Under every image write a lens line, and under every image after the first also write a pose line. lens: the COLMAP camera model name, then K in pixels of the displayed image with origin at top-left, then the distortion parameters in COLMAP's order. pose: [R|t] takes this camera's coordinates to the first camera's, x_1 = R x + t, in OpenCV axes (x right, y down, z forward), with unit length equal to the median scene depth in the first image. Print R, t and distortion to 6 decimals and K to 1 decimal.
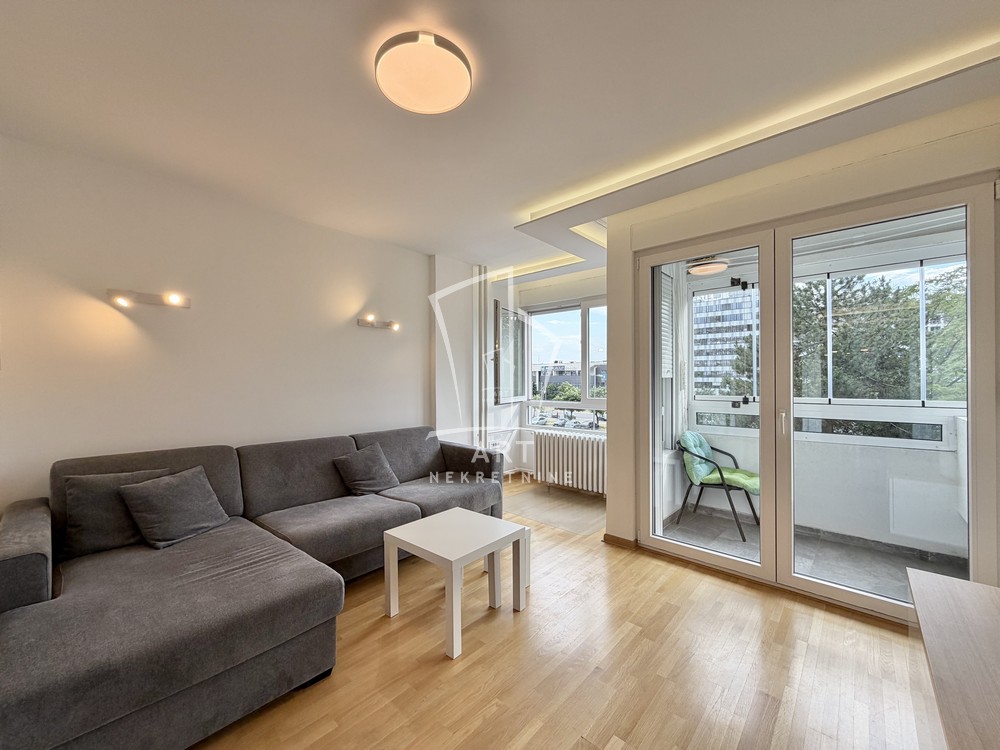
lens RADIAL K [[398.9, 0, 491.9], [0, 398.9, 378.3], [0, 0, 1]] dist [0.000077, 0.000008]
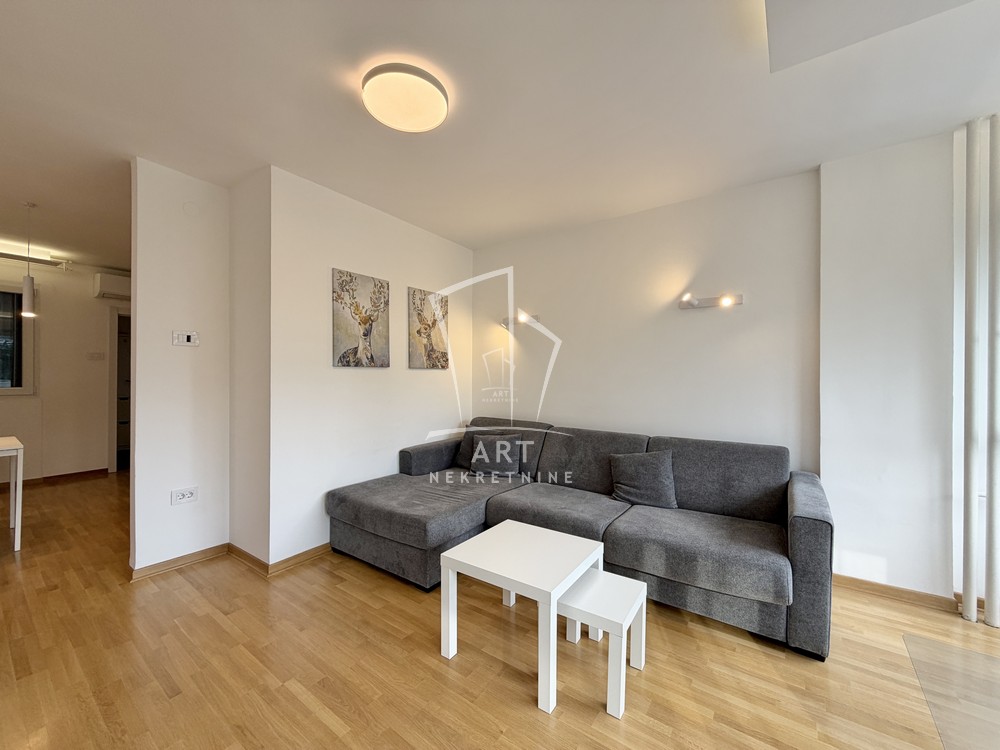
lens RADIAL K [[398.9, 0, 494.7], [0, 398.9, 374.7], [0, 0, 1]] dist [0.000077, 0.000008]
pose [[0.125392, 0.010368, -0.992053, 0.552284], [-0.005028, 0.999939, 0.009815, -0.000461], [0.992095, 0.003758, 0.125436, 0.620968]]
